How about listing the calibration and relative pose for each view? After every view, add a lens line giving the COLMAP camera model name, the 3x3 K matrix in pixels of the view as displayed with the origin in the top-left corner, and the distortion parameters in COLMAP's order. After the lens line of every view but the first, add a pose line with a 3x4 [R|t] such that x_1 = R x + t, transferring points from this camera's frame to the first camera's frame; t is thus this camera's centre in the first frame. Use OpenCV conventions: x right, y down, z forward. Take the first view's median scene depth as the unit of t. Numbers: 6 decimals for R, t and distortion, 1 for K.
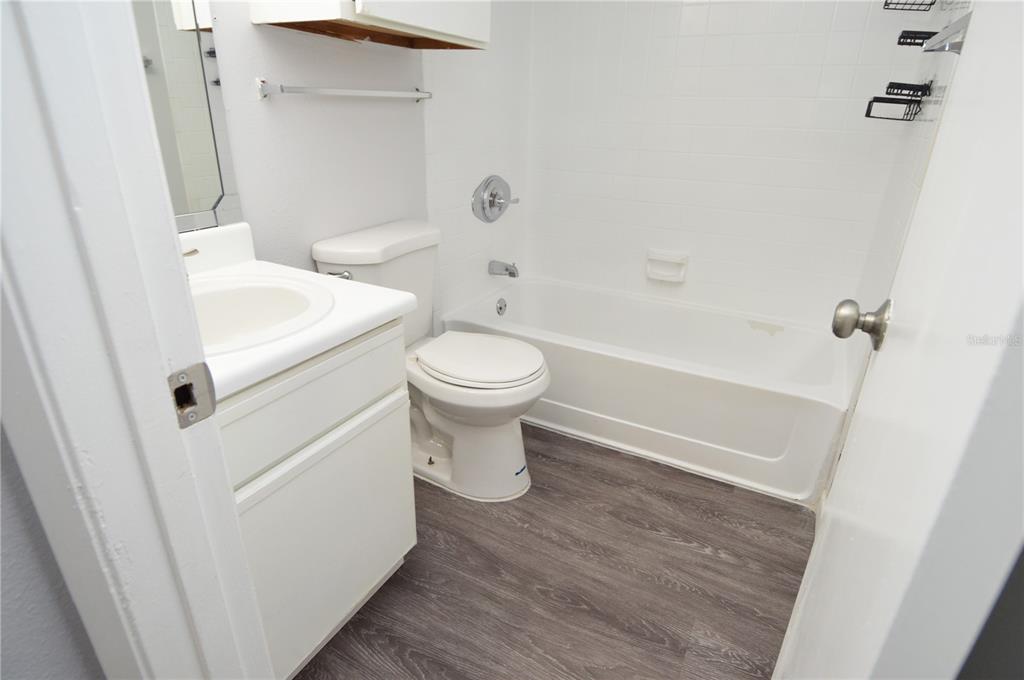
lens RADIAL K [[544.7, 0, 518.2], [0, 544.7, 333.0], [0, 0, 1]] dist [0.021407, -0.031572]
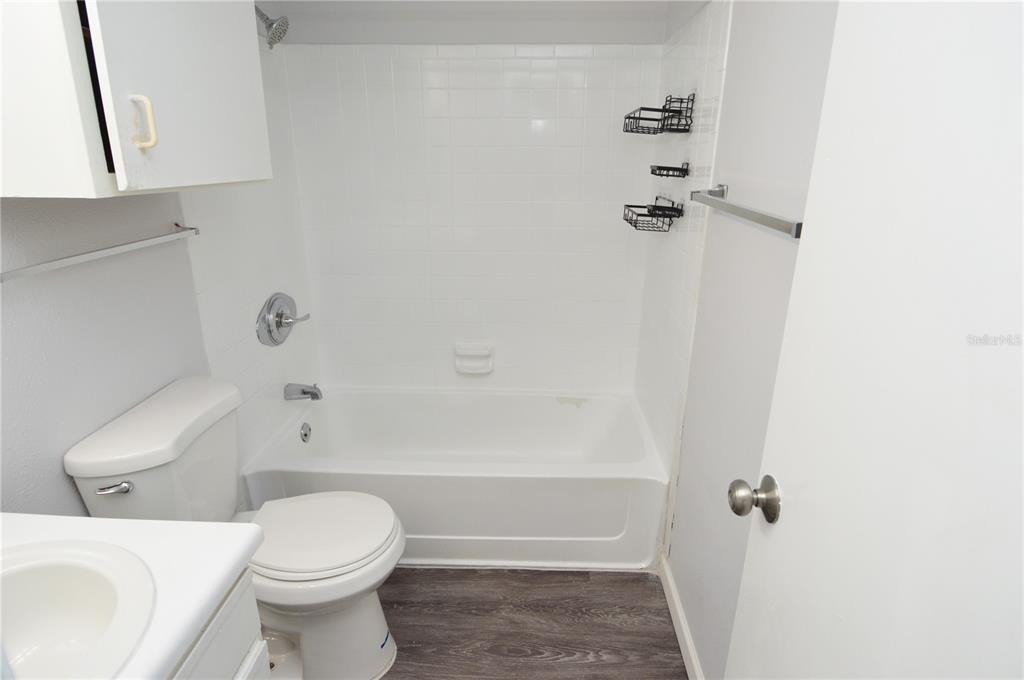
lens RADIAL K [[544.7, 0, 518.2], [0, 544.7, 333.0], [0, 0, 1]] dist [0.021407, -0.031572]
pose [[0.896992, -0.154223, 0.414271, -0.091822], [0.182555, 0.982755, -0.029419, -0.168895], [-0.402590, 0.102016, 0.909678, 0.055653]]
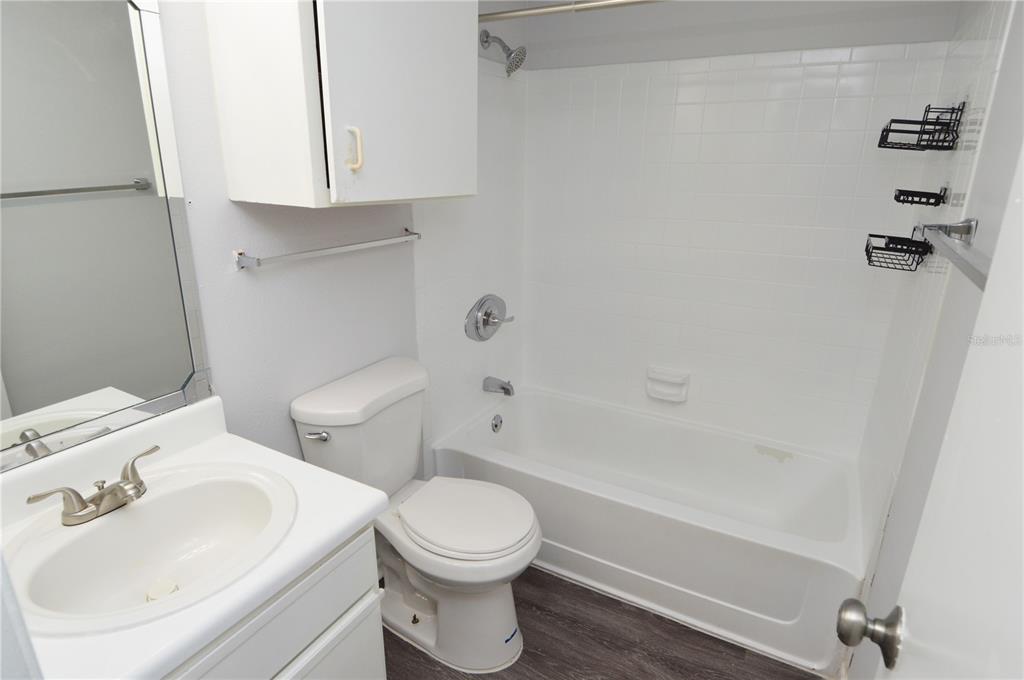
lens RADIAL K [[544.7, 0, 518.2], [0, 544.7, 333.0], [0, 0, 1]] dist [0.021407, -0.031572]
pose [[0.999822, -0.006876, -0.017562, 0.035611], [0.005214, 0.995655, -0.092976, -0.169043], [0.018124, 0.092868, 0.995513, 0.034625]]
